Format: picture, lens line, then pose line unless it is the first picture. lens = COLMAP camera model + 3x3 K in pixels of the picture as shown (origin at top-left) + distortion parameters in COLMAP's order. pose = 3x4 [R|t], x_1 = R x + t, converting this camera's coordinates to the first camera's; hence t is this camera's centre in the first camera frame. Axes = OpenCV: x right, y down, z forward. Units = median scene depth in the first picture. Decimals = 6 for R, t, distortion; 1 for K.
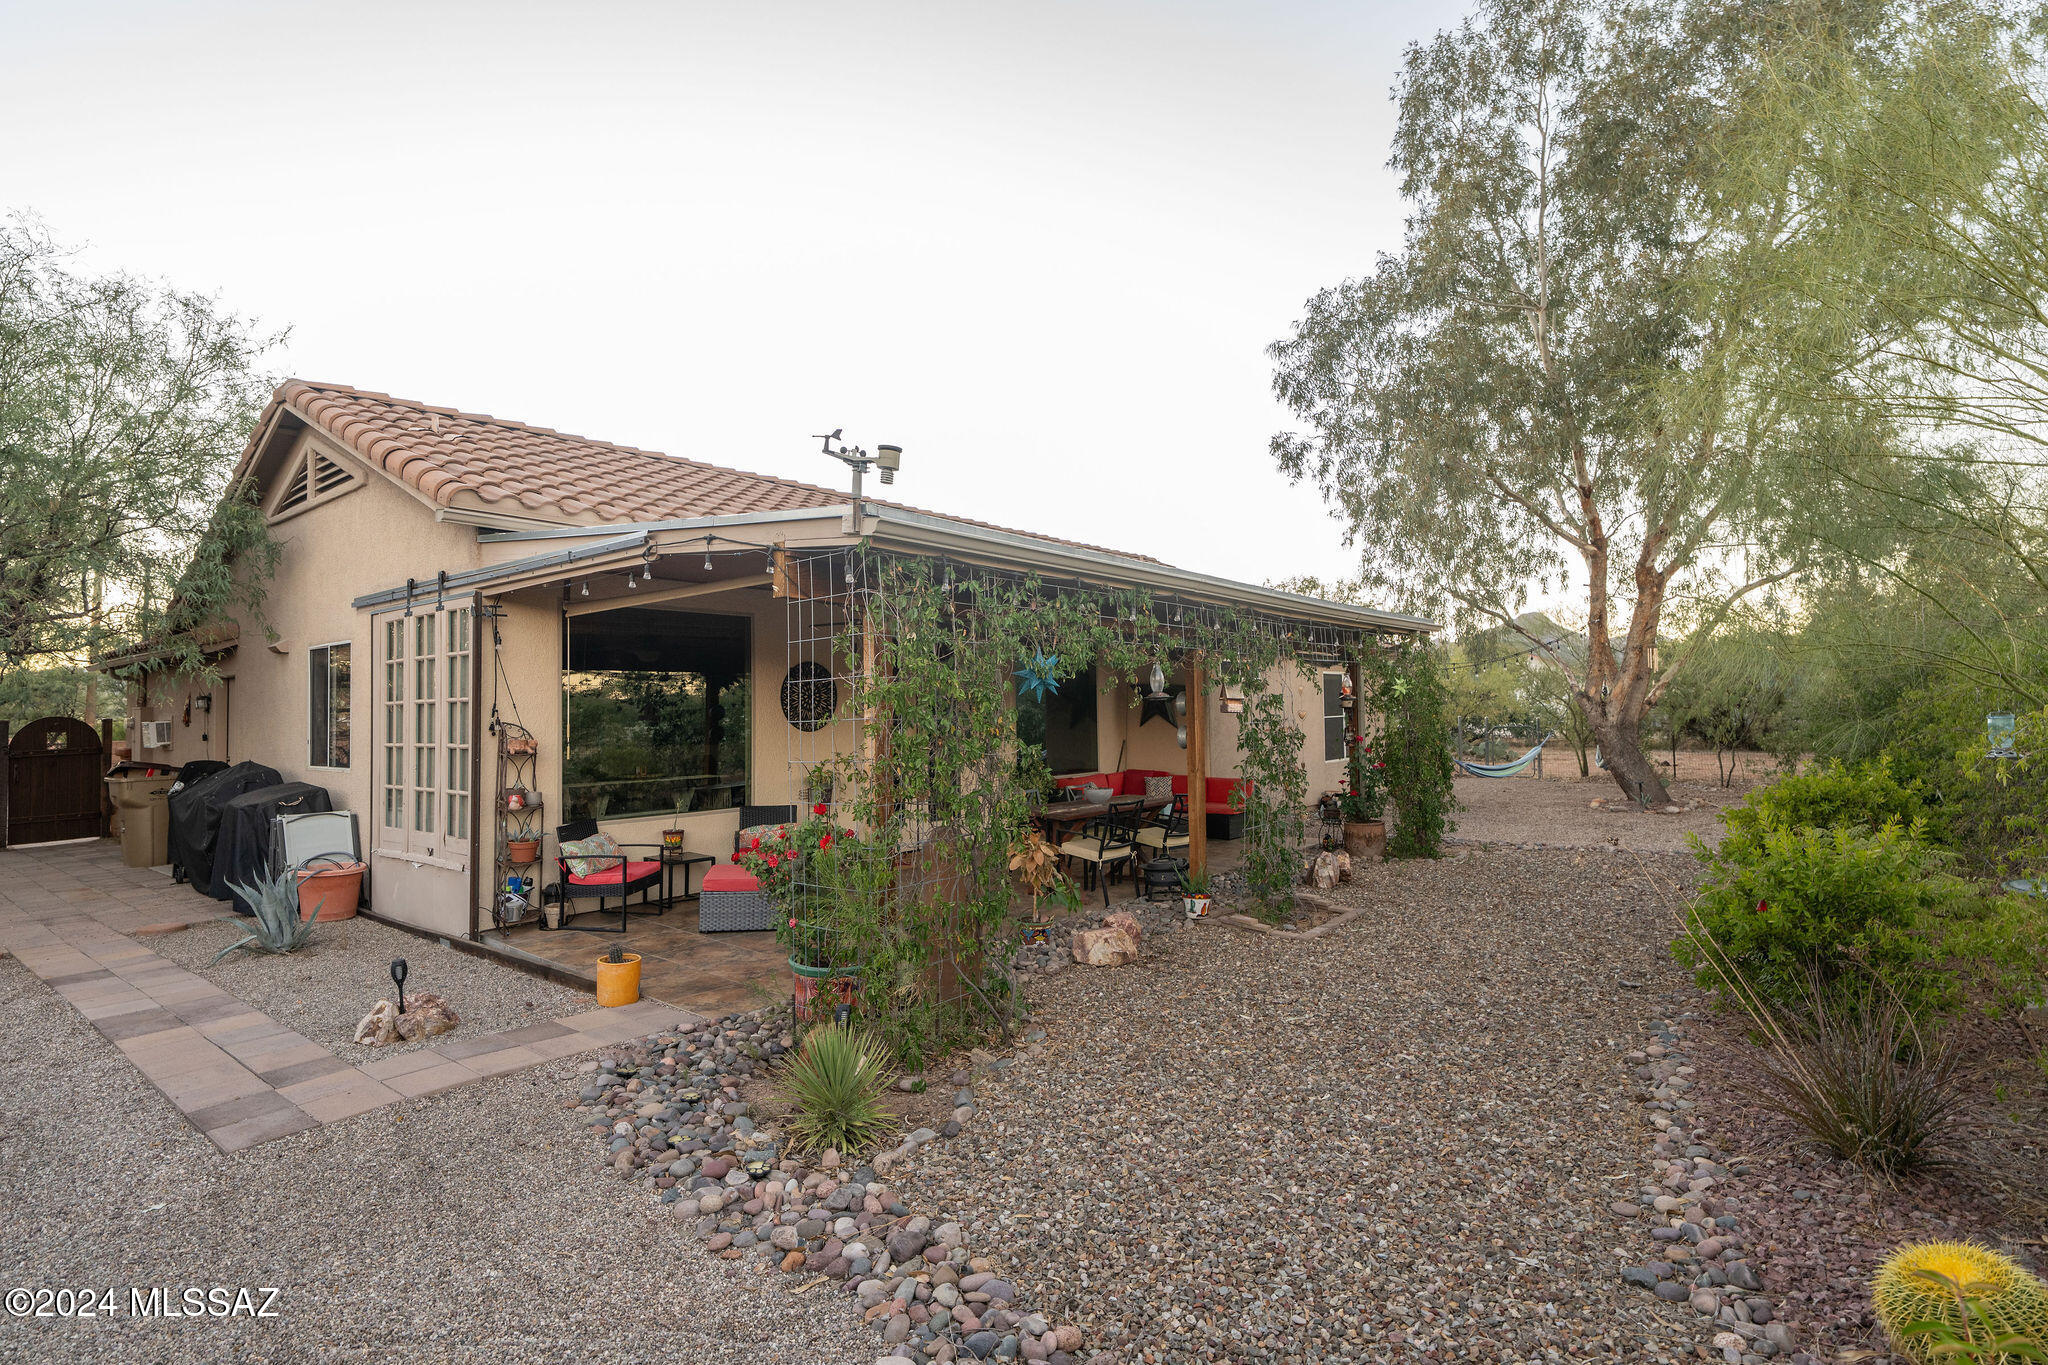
lens RADIAL K [[970.9, 0, 998.7], [0, 970.9, 683.9], [0, 0, 1]] dist [0.012735, 0.000178]
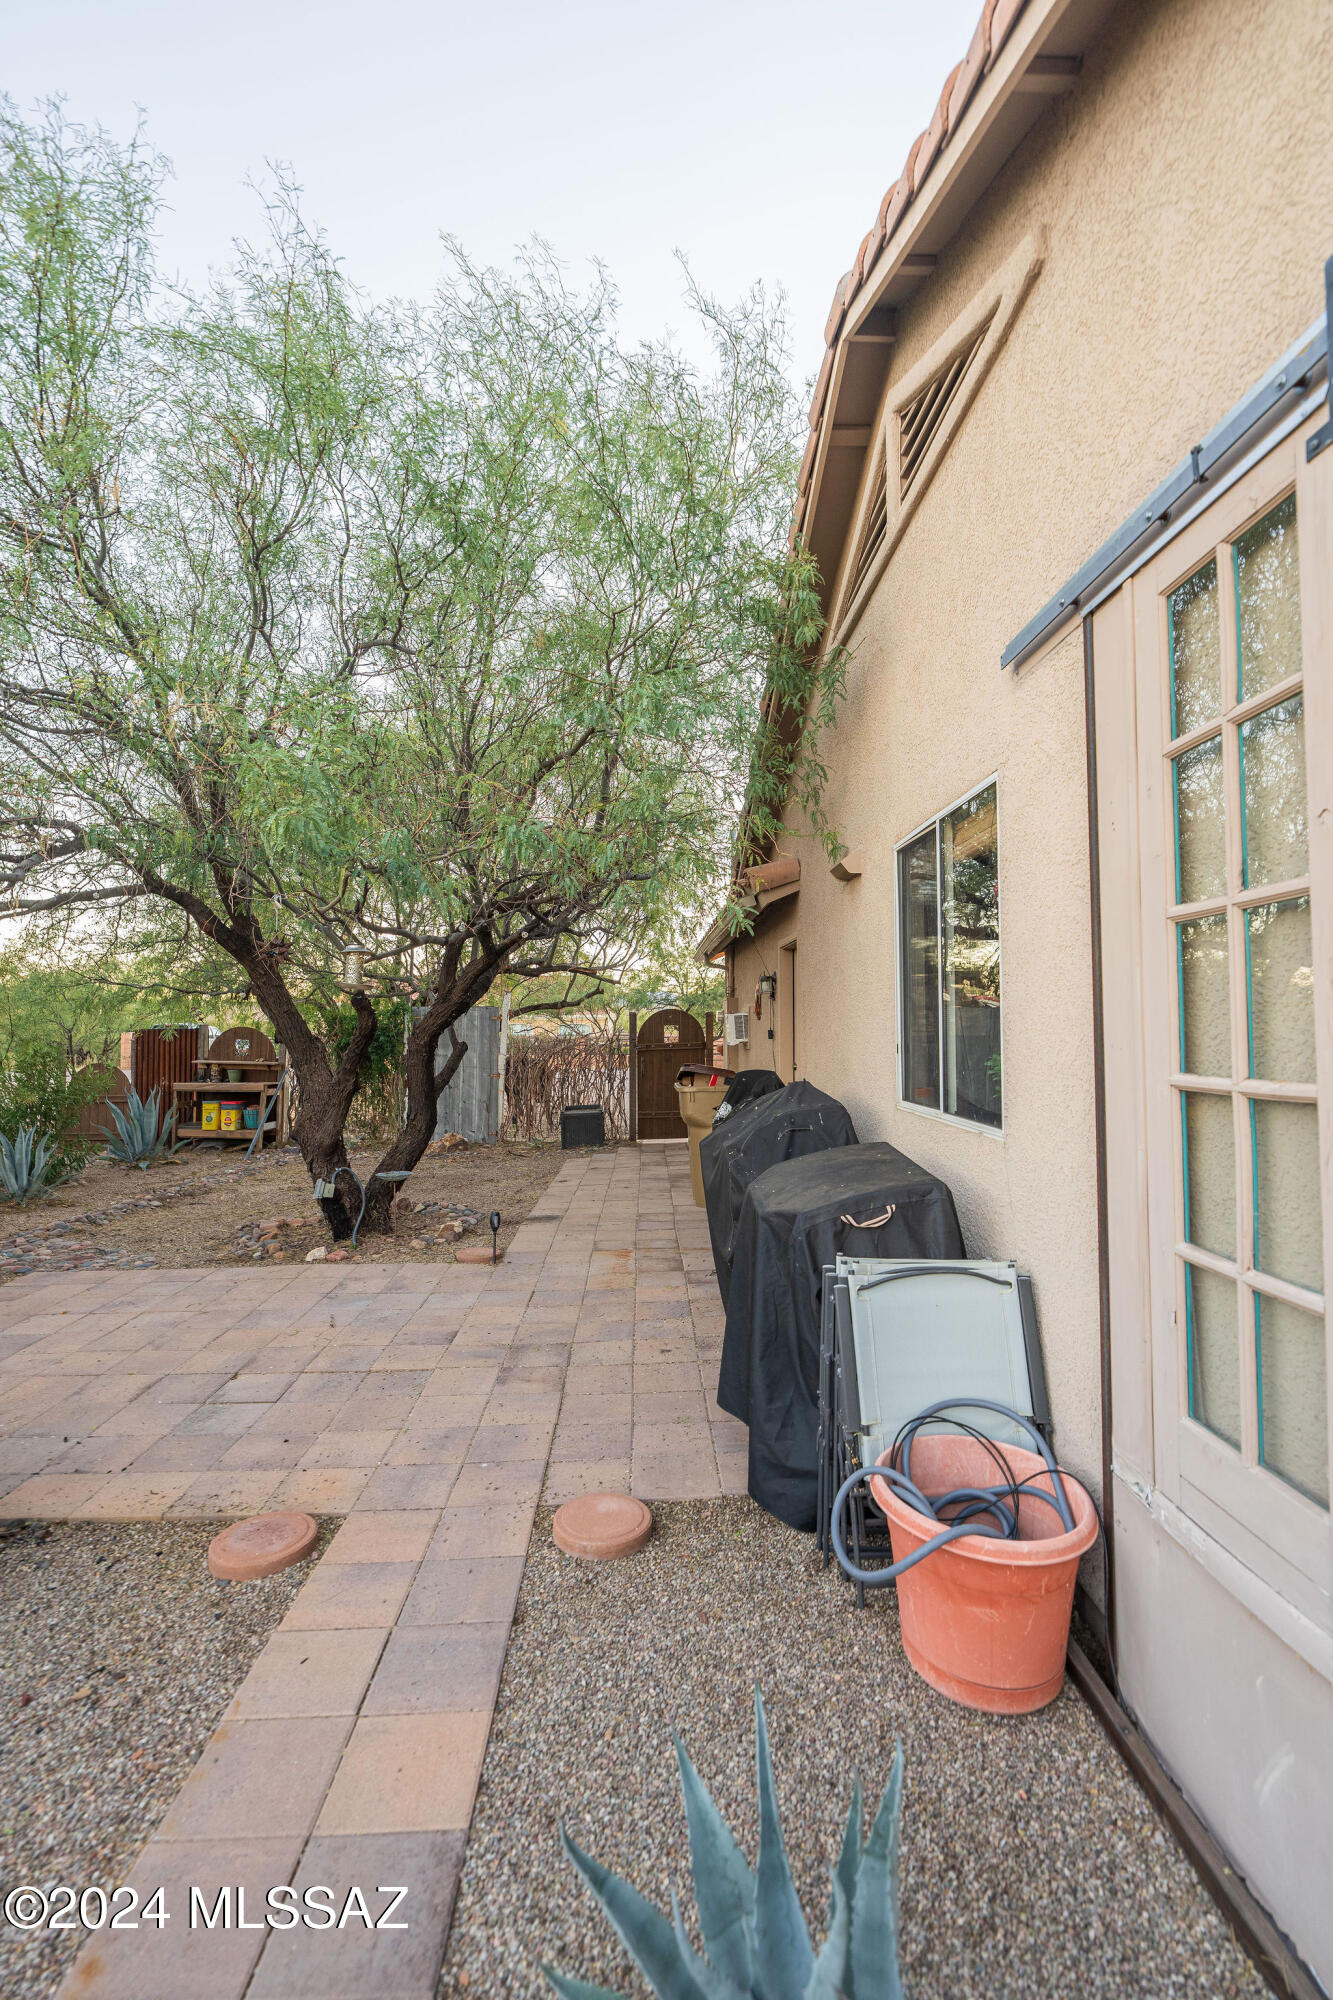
lens RADIAL K [[903.9, 0, 658.7], [0, 903.9, 987.0], [0, 0, 1]] dist [-0.001068, -0.001068]
pose [[0.653642, -0.018513, -0.756578, -0.437241], [0.016325, 0.999813, -0.010361, 0.030933], [0.756628, -0.005579, 0.653822, 0.607896]]
